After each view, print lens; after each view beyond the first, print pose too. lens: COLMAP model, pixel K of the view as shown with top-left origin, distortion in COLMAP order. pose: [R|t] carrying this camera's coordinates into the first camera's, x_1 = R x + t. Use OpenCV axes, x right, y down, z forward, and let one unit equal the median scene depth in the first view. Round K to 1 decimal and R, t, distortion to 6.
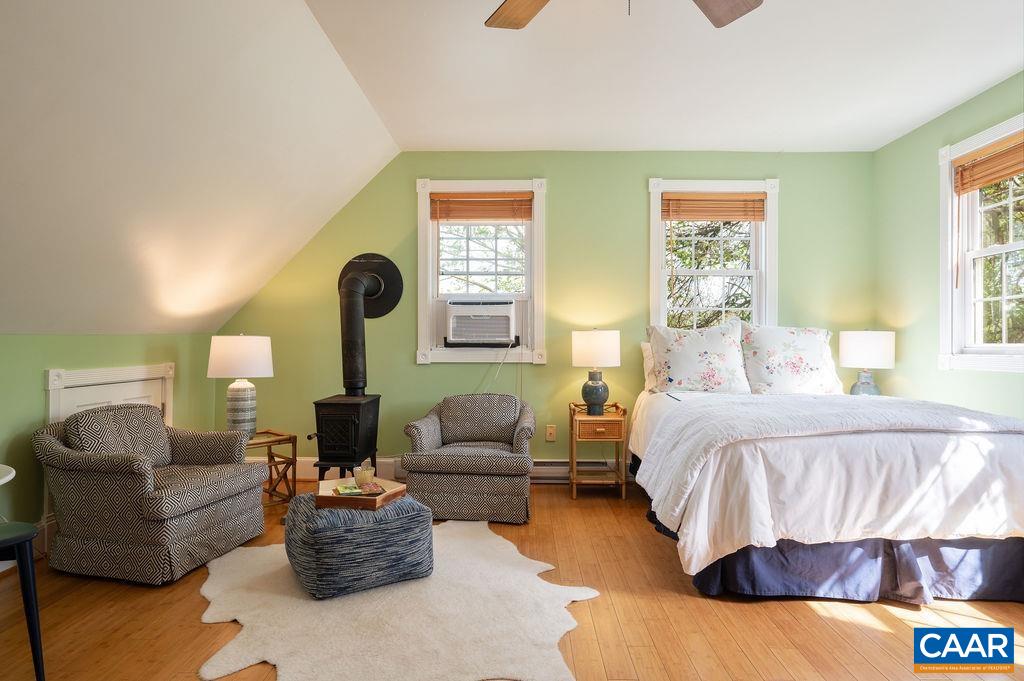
lens RADIAL K [[598.4, 0, 512.0], [0, 598.4, 340.5], [0, 0, 1]] dist [-0.001841, 0.001157]
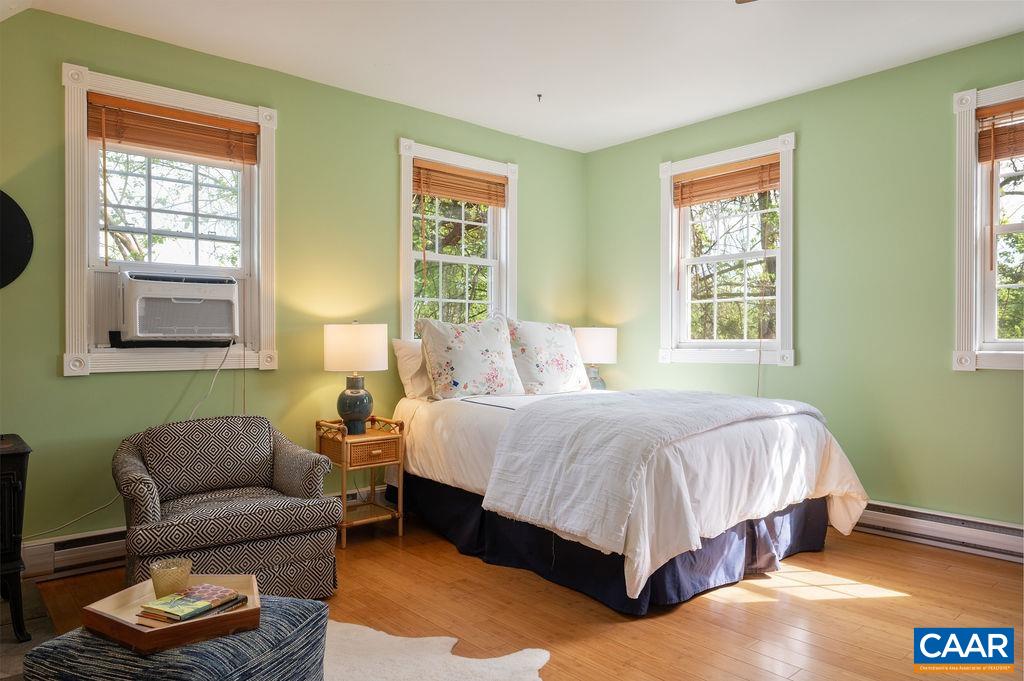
lens RADIAL K [[694.3, 0, 512.0], [0, 694.3, 340.5], [0, 0, 1]] dist [-0.001666, 0.000361]
pose [[0.737800, -0.003856, 0.675008, -0.338066], [0.000065, 0.999984, 0.005640, -0.000264], [-0.675019, -0.004117, 0.737788, 0.225598]]
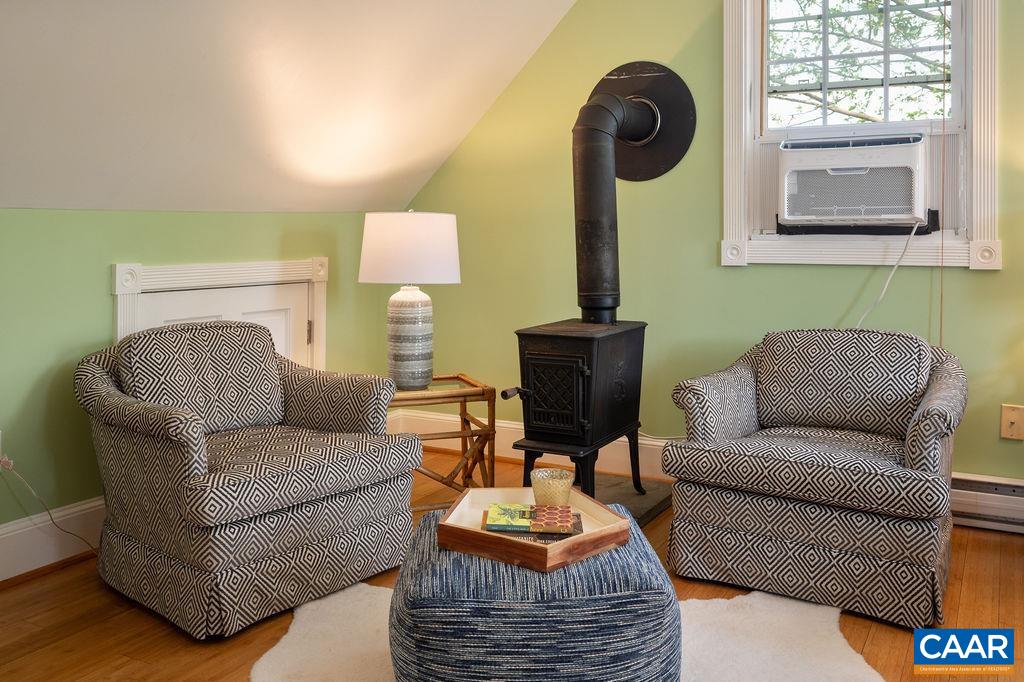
lens RADIAL K [[913.0, 0, 512.4], [0, 913.0, 238.6], [0, 0, 1]] dist [-0.004635, -0.003390]
pose [[0.888395, 0.001886, -0.459076, 0.051080], [0.001052, 0.999981, 0.006143, 0.011805], [0.459079, -0.005940, 0.888376, 0.239227]]
